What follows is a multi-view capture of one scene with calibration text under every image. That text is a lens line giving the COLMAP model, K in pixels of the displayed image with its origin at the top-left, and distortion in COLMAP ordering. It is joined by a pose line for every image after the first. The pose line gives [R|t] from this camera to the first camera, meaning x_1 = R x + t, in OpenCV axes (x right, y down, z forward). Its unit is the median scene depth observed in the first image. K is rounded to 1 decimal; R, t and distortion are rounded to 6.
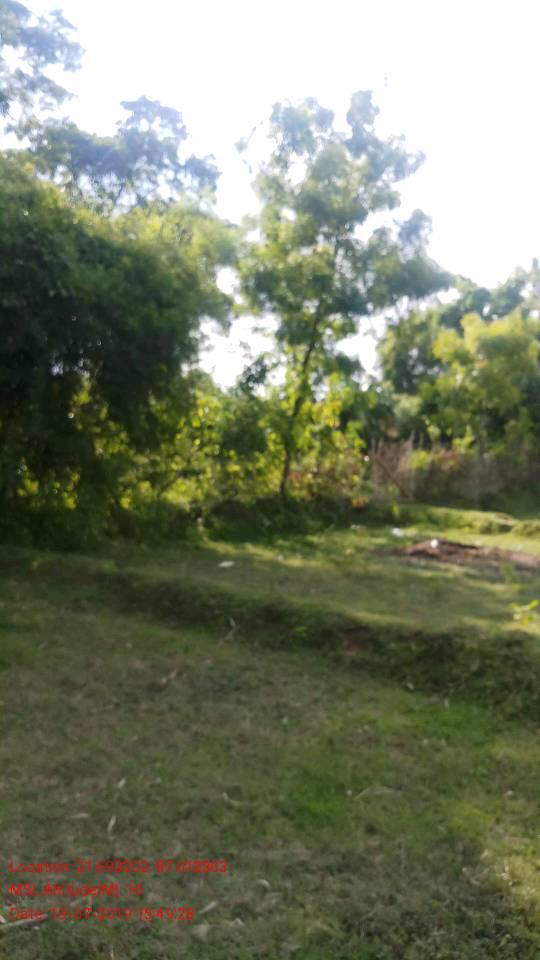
lens RADIAL K [[812.6, 0, 263.3], [0, 812.6, 479.6], [0, 0, 1]] dist [0.064897, -0.246965]
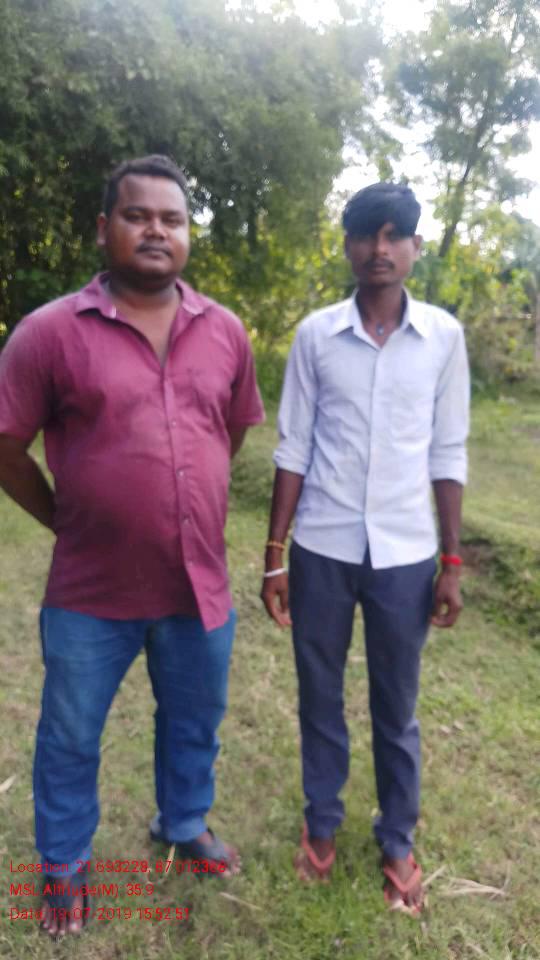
lens RADIAL K [[812.6, 0, 263.3], [0, 812.6, 479.6], [0, 0, 1]] dist [0.064897, -0.246965]
pose [[0.980742, 0.081547, -0.177469, 0.036622], [-0.052519, 0.985307, 0.162515, 0.022278], [0.188114, -0.150065, 0.970615, 0.204001]]
